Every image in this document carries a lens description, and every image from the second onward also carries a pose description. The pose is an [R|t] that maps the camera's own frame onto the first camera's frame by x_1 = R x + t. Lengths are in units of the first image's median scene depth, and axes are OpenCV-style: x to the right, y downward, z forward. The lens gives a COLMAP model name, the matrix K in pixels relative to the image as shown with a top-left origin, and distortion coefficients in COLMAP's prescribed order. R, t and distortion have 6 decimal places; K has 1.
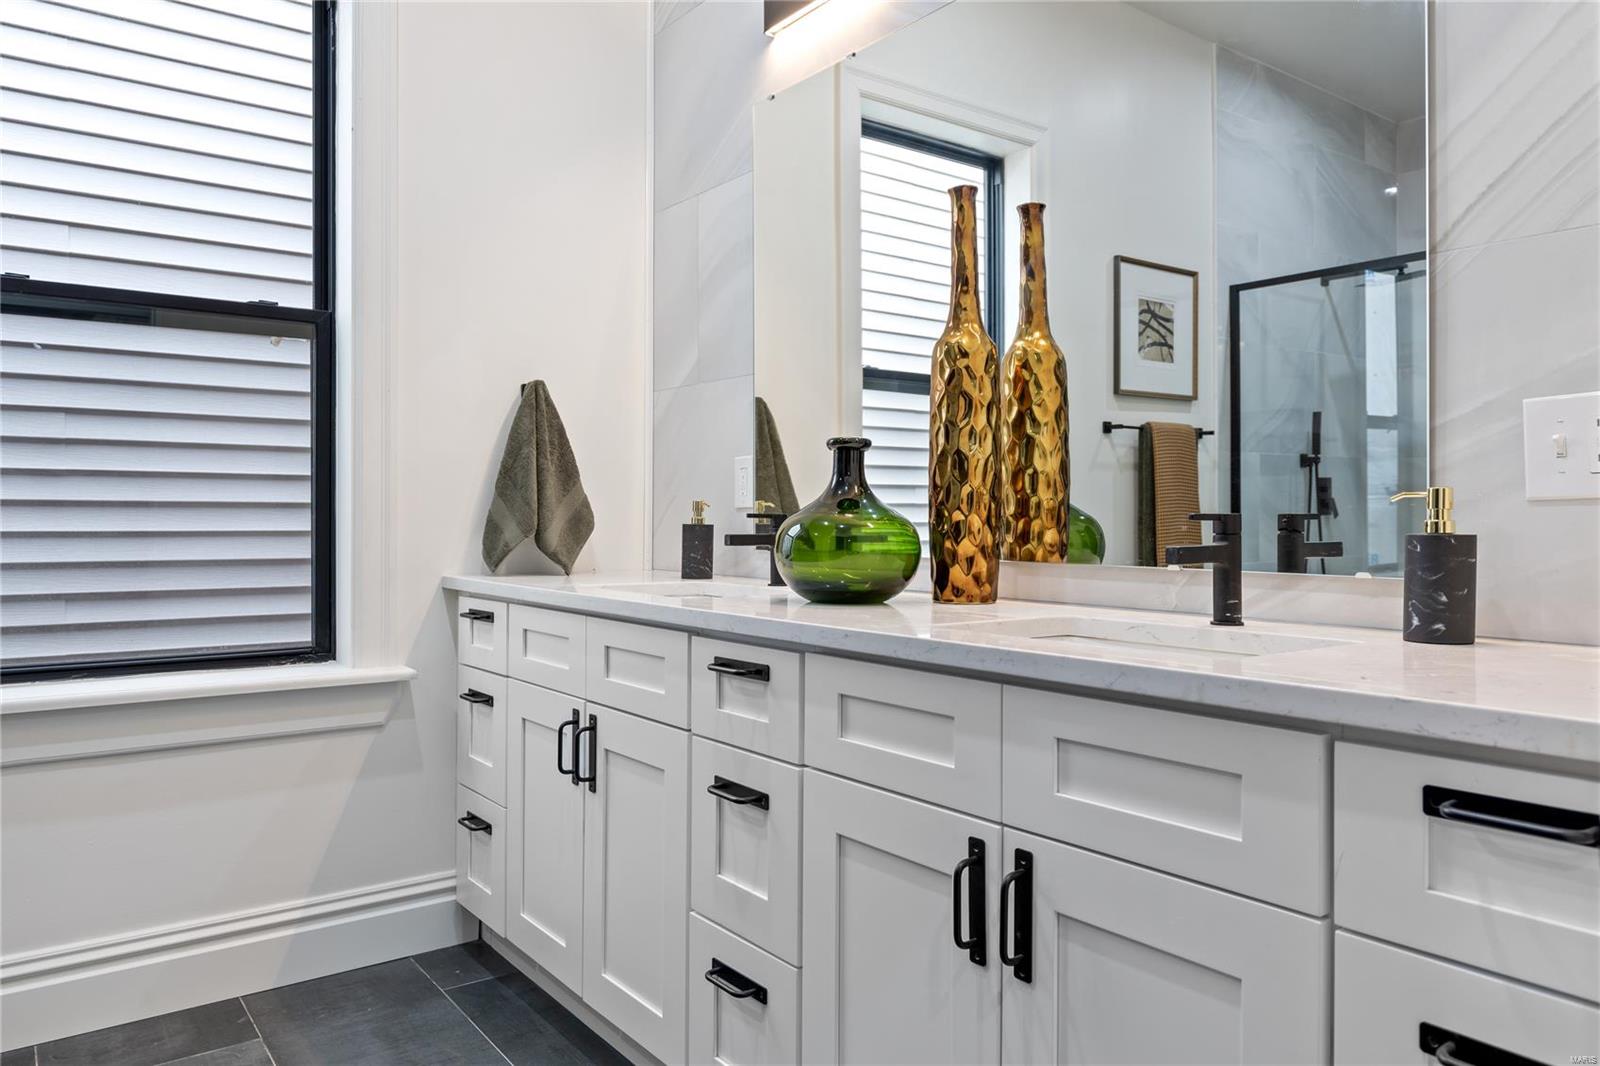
lens RADIAL K [[1084.6, 0, 801.6], [0, 1084.6, 524.3], [0, 0, 1]] dist [-0.004860, -0.000166]
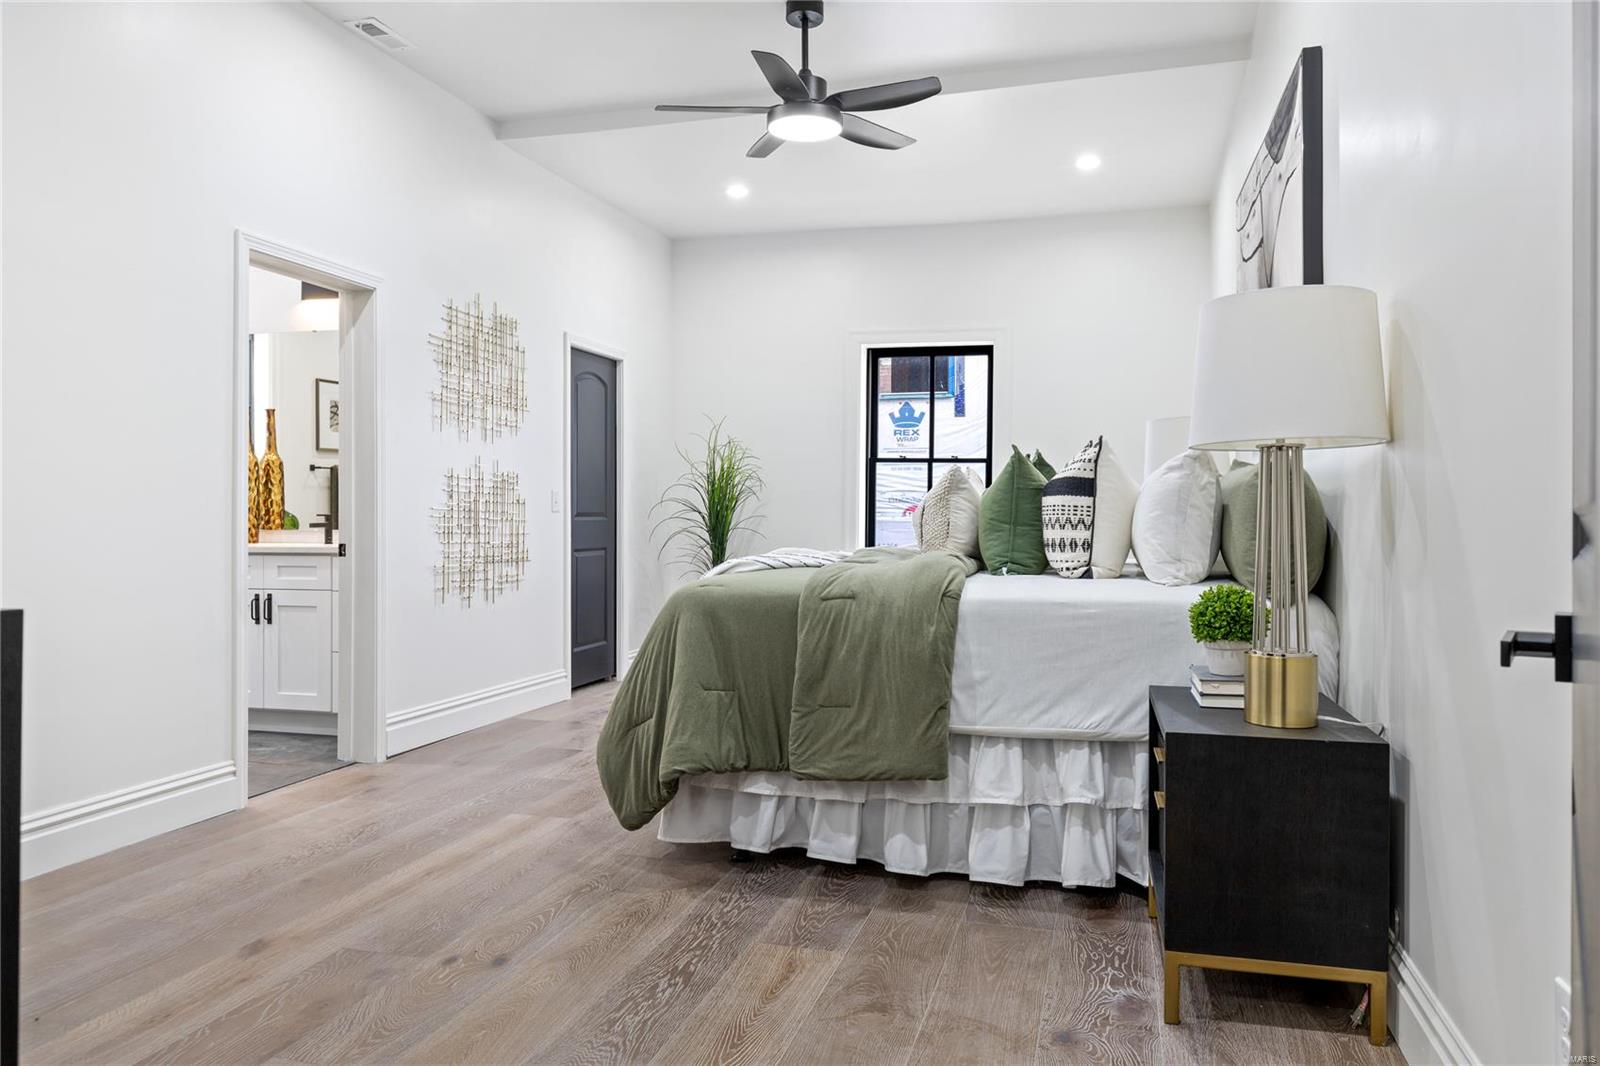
lens RADIAL K [[1084.6, 0, 797.4], [0, 1084.6, 520.7], [0, 0, 1]] dist [-0.004860, -0.000166]
pose [[0.786580, -0.001855, 0.617485, -0.491026], [0.001967, 0.999998, 0.000497, 0.010115], [-0.617485, 0.000824, 0.786583, -2.252038]]
